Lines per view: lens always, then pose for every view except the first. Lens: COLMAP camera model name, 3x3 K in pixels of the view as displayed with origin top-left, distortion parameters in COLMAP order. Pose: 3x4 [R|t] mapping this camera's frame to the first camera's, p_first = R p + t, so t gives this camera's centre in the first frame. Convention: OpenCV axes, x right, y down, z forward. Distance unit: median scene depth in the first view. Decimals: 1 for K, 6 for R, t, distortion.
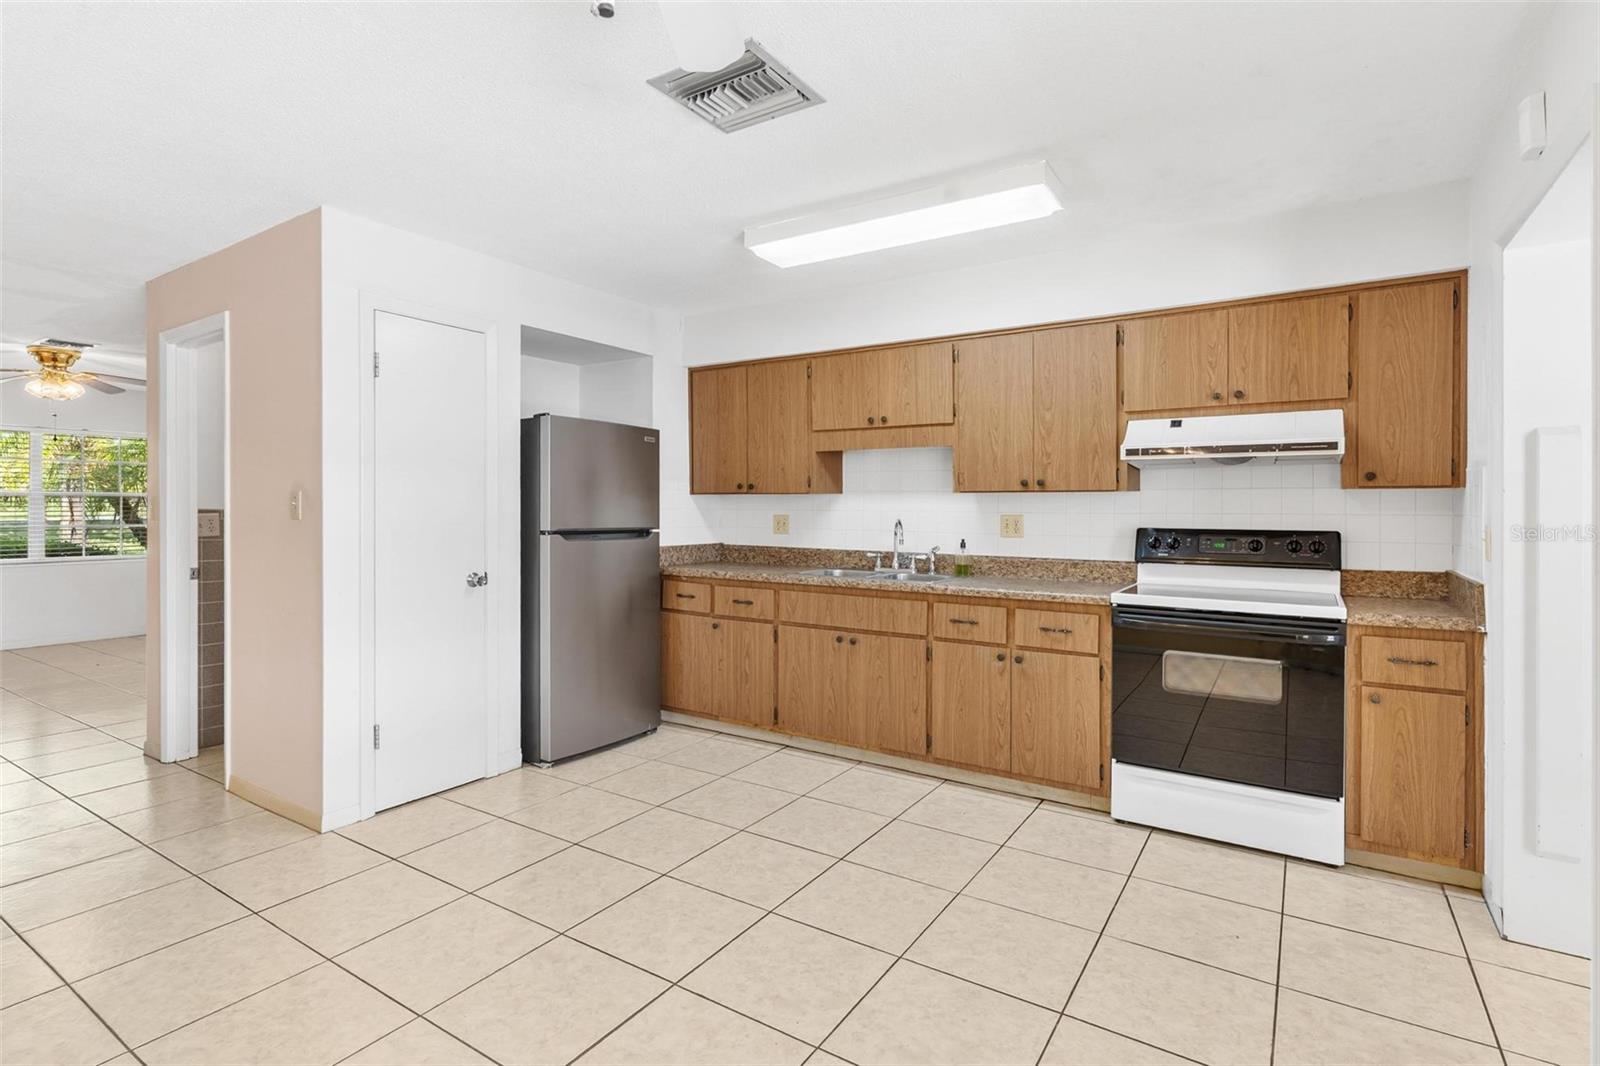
lens RADIAL K [[781.1, 0, 789.2], [0, 781.1, 509.3], [0, 0, 1]] dist [0.000637, -0.001330]
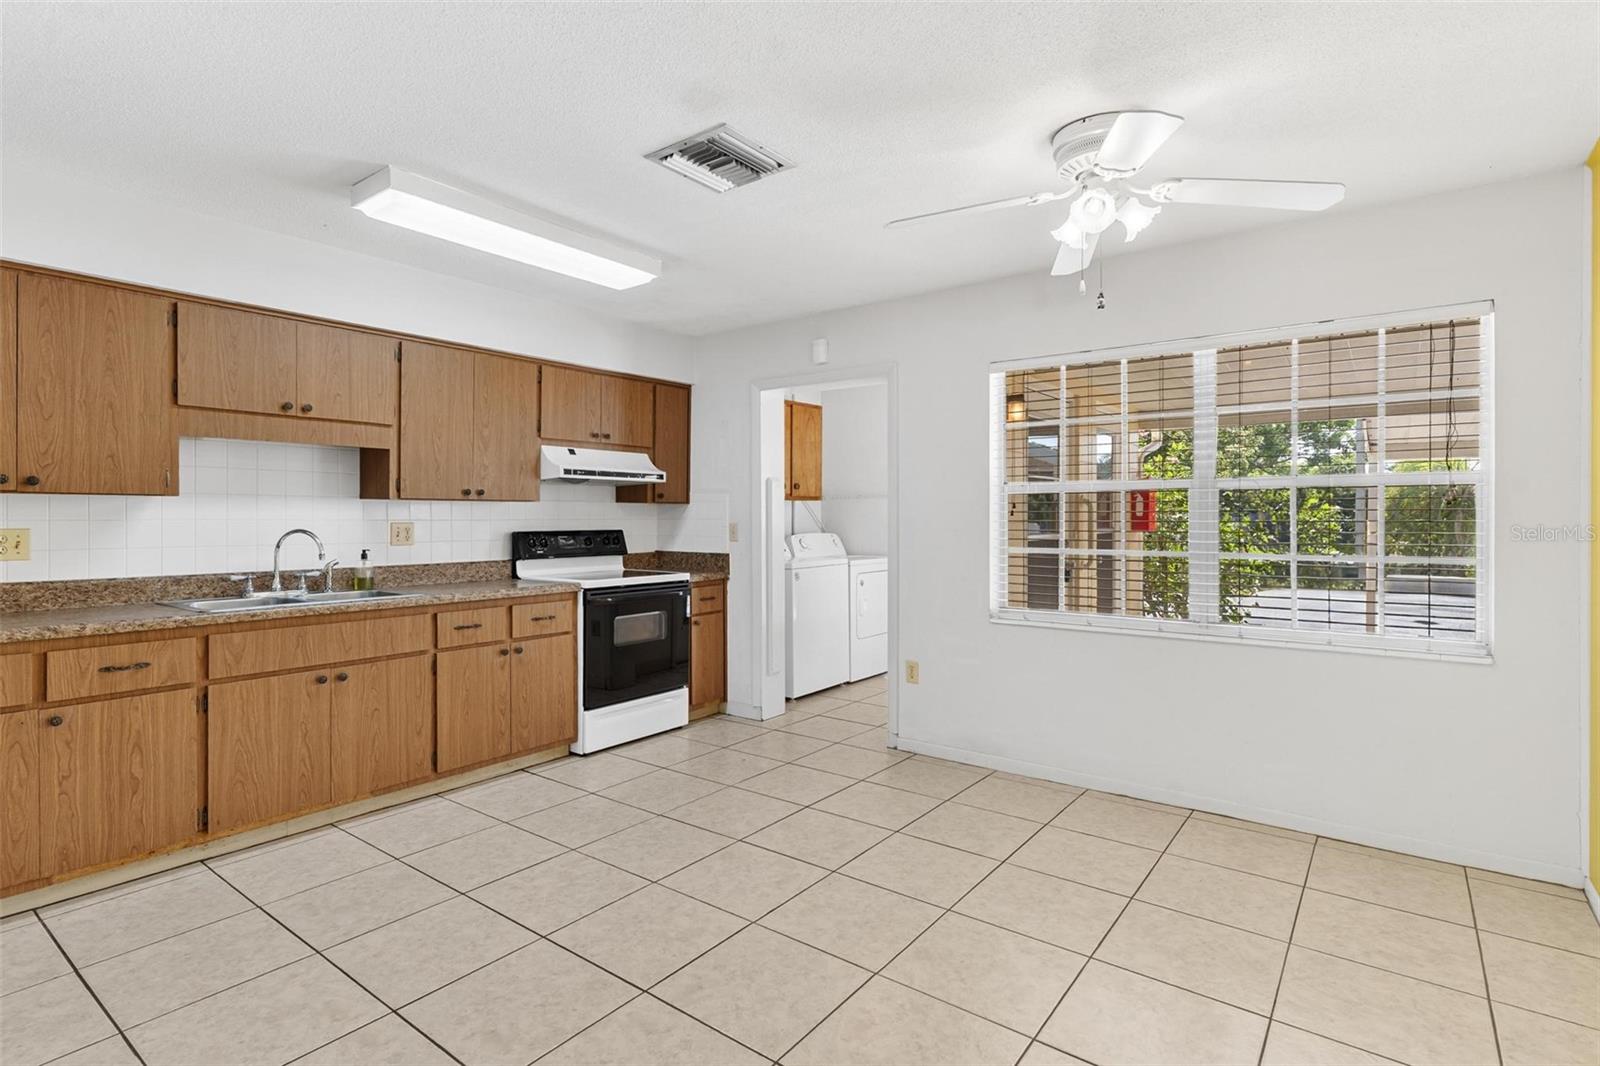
lens RADIAL K [[781.1, 0, 792.1], [0, 781.1, 524.5], [0, 0, 1]] dist [0.000637, -0.001330]
pose [[0.077732, -0.014686, 0.996866, -0.785656], [0.003280, 0.999890, 0.014475, -0.003929], [-0.996969, 0.002144, 0.077772, 0.512523]]
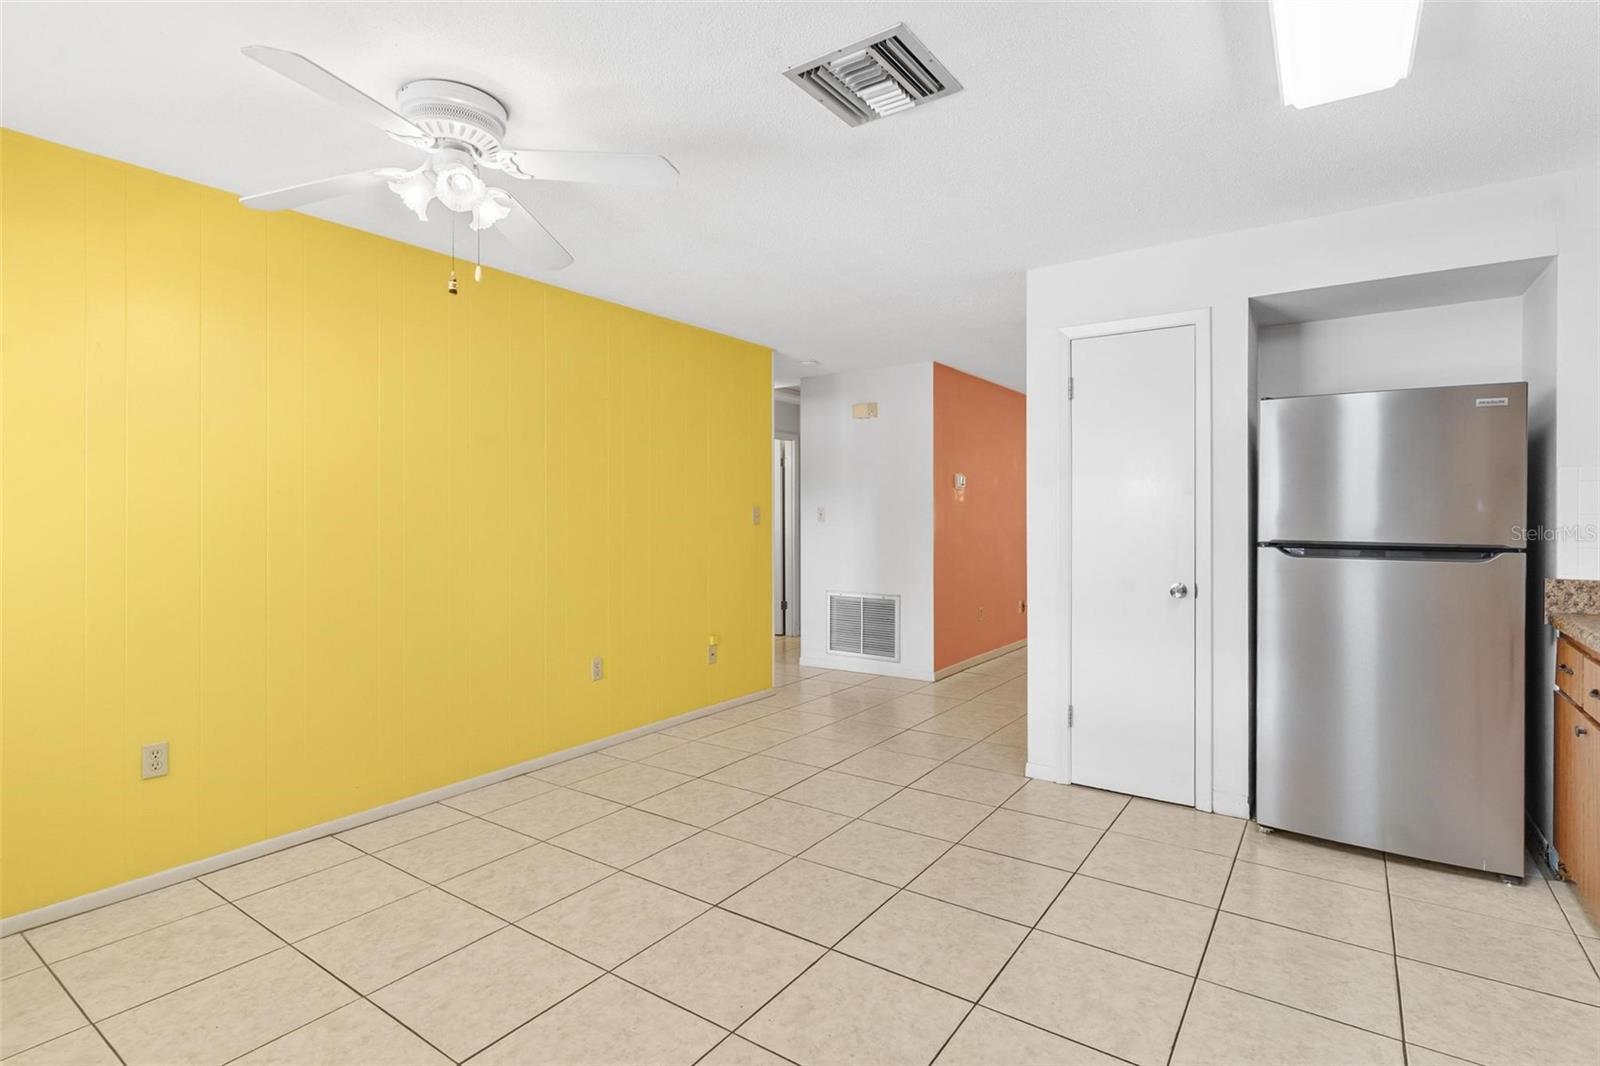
lens RADIAL K [[781.1, 0, 812.0], [0, 781.1, 520.1], [0, 0, 1]] dist [0.000637, -0.001330]
pose [[-0.026893, 0.002739, -0.999635, 0.573019], [0.001294, 0.999996, 0.002705, 0.001532], [0.999637, -0.001220, -0.026896, 0.606345]]
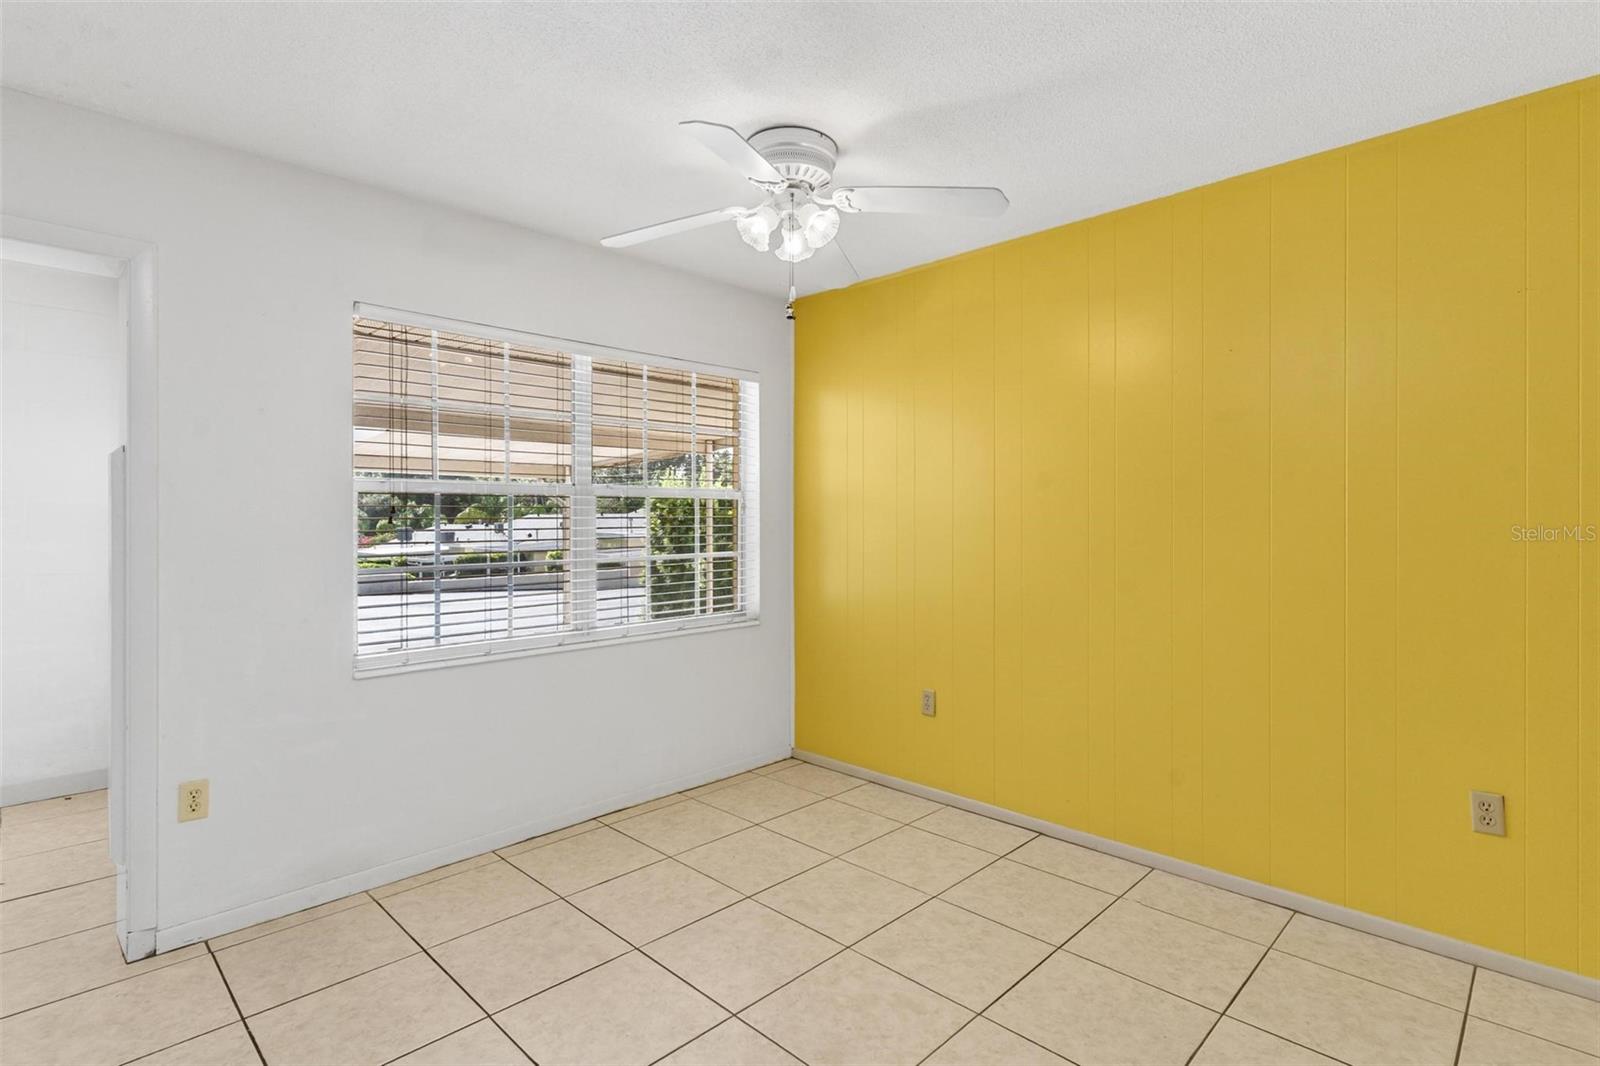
lens RADIAL K [[781.1, 0, 783.8], [0, 781.1, 519.5], [0, 0, 1]] dist [0.000637, -0.001330]
pose [[-0.977823, -0.001228, 0.209431, -0.209661], [-0.000299, 0.999990, 0.004467, -0.007385], [-0.209435, 0.004305, -0.977813, 0.988922]]
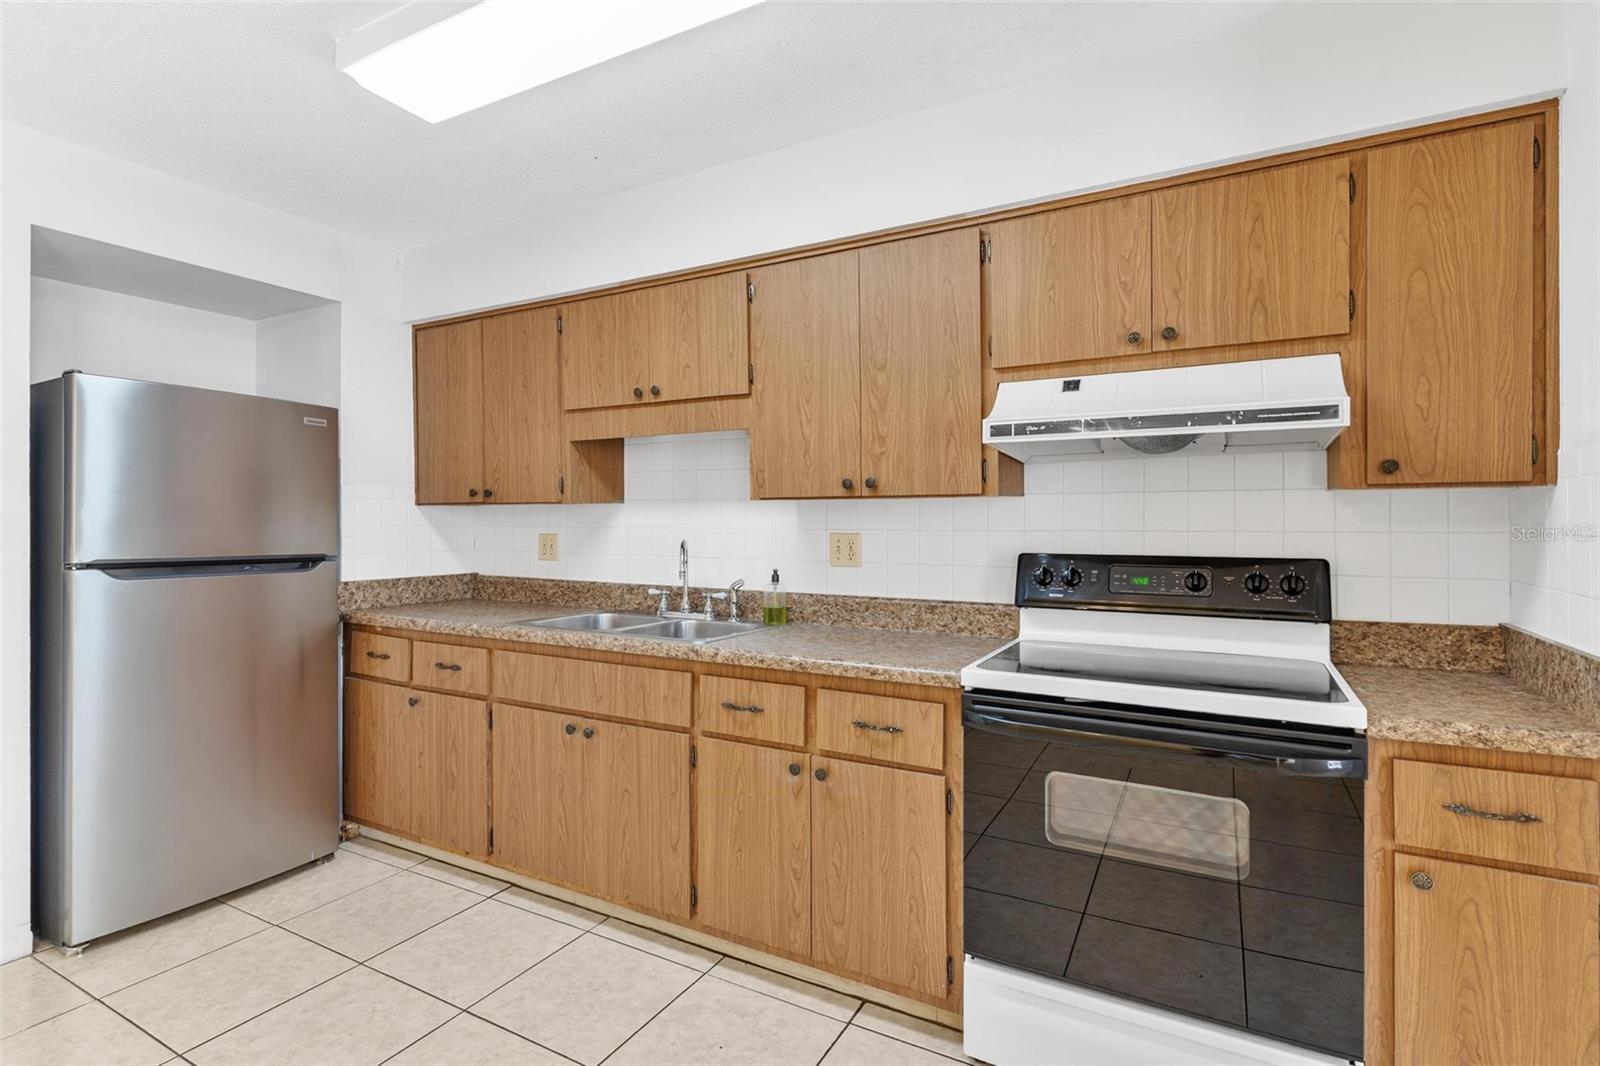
lens RADIAL K [[781.1, 0, 785.8], [0, 781.1, 518.0], [0, 0, 1]] dist [0.000637, -0.001330]
pose [[0.997710, -0.003741, 0.067541, 0.223341], [0.004218, 0.999967, -0.006917, -0.001826], [-0.067513, 0.007186, 0.997693, 0.391733]]
